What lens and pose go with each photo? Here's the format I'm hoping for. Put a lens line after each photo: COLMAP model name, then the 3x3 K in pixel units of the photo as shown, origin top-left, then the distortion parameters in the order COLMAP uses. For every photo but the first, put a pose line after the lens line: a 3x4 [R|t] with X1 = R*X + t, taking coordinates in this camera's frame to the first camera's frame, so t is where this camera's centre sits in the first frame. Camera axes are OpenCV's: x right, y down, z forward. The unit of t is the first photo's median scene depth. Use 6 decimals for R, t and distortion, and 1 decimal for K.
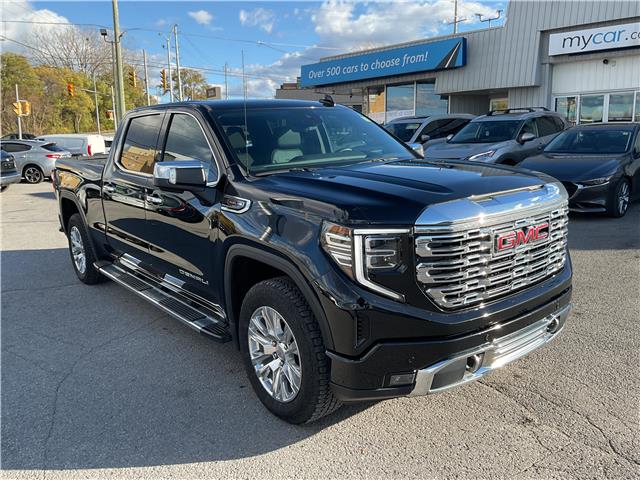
lens RADIAL K [[538.8, 0, 325.6], [0, 538.8, 238.0], [0, 0, 1]] dist [0.050967, -0.100383]
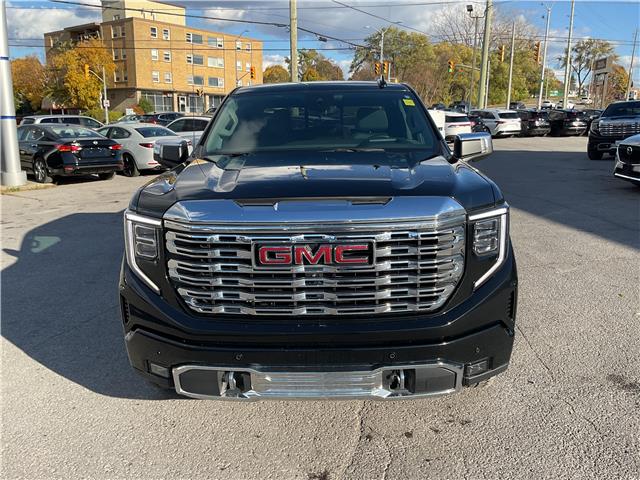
lens RADIAL K [[538.8, 0, 325.6], [0, 538.8, 238.0], [0, 0, 1]] dist [0.050967, -0.100383]
pose [[0.758982, 0.168827, -0.628843, 0.113570], [-0.140068, 0.985523, 0.095531, -0.013918], [0.635867, 0.015575, 0.771642, 0.049073]]
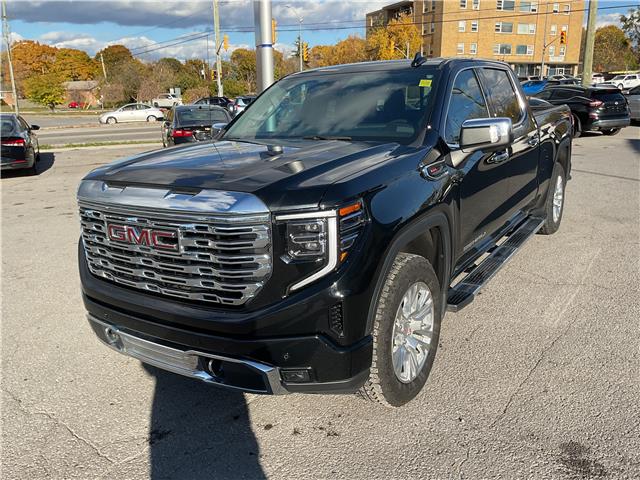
lens RADIAL K [[538.8, 0, 325.6], [0, 538.8, 238.0], [0, 0, 1]] dist [0.050967, -0.100383]
pose [[0.298010, 0.269227, -0.915810, 0.164253], [-0.161151, 0.959821, 0.229725, -0.032927], [0.940861, 0.079124, 0.329423, 0.127792]]
